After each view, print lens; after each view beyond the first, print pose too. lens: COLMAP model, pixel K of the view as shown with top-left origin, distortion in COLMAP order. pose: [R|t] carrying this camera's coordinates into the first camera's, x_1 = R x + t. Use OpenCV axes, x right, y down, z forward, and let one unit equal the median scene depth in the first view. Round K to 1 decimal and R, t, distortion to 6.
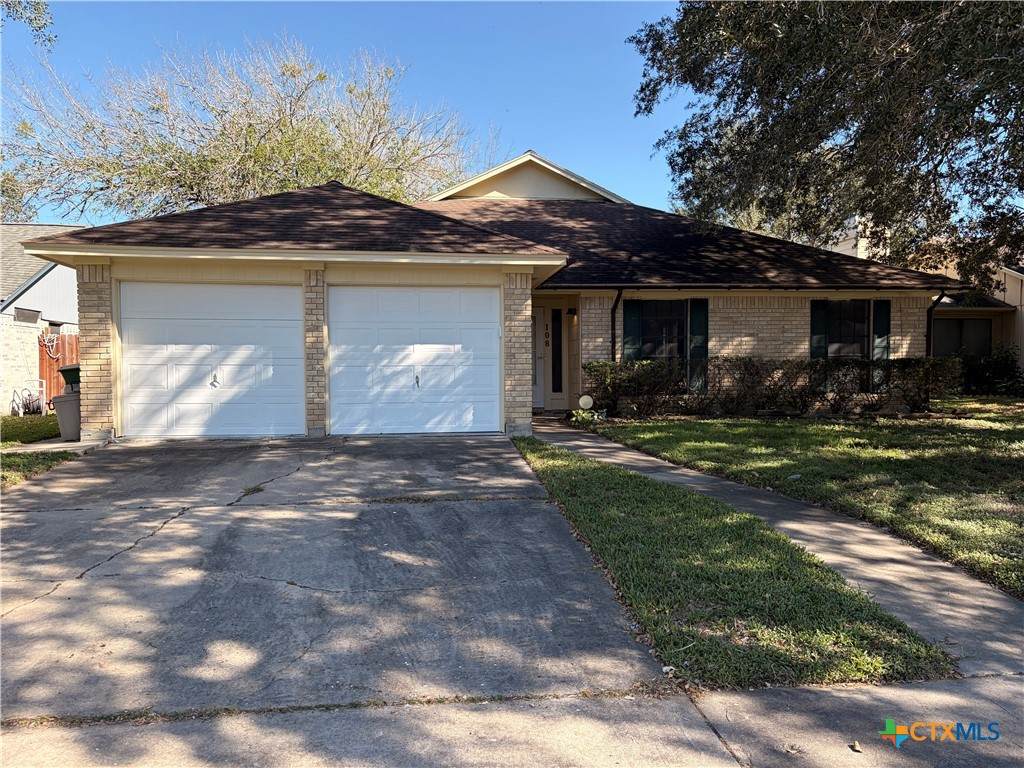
lens RADIAL K [[775.9, 0, 513.0], [0, 775.9, 381.0], [0, 0, 1]] dist [0.044149, -0.047896]
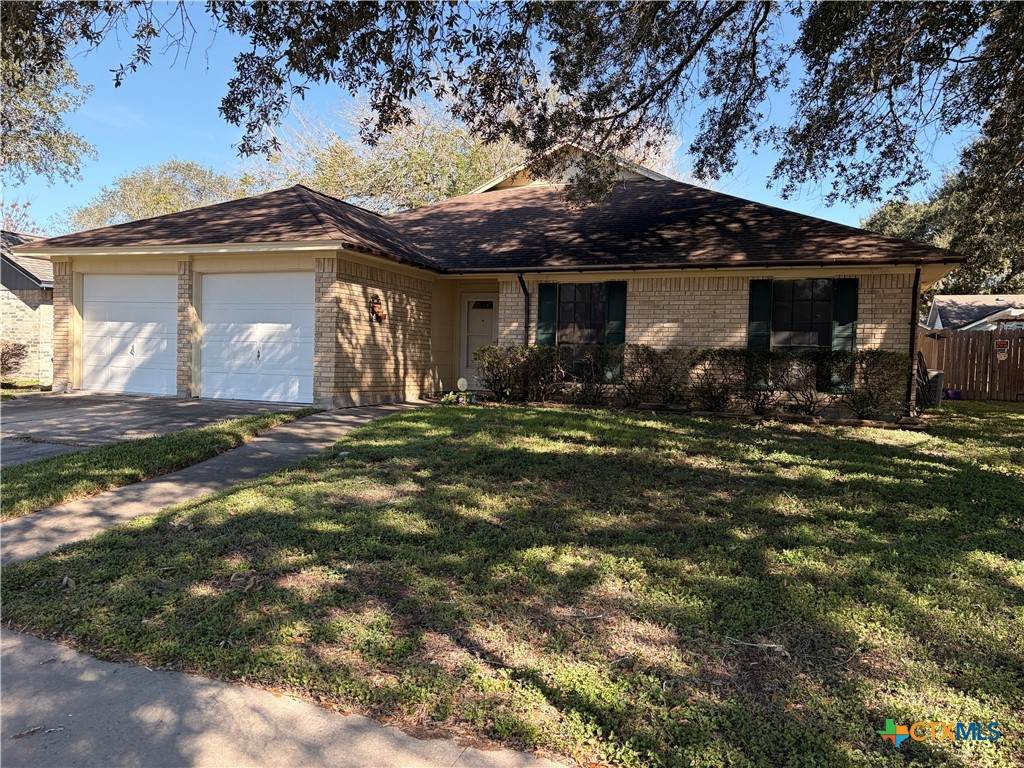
lens RADIAL K [[775.9, 0, 514.1], [0, 775.9, 386.9], [0, 0, 1]] dist [0.044149, -0.047896]
pose [[0.871336, 0.047938, -0.488340, 0.766432], [-0.041142, 0.998849, 0.024642, 0.002996], [0.488960, -0.001380, 0.872305, 0.174401]]
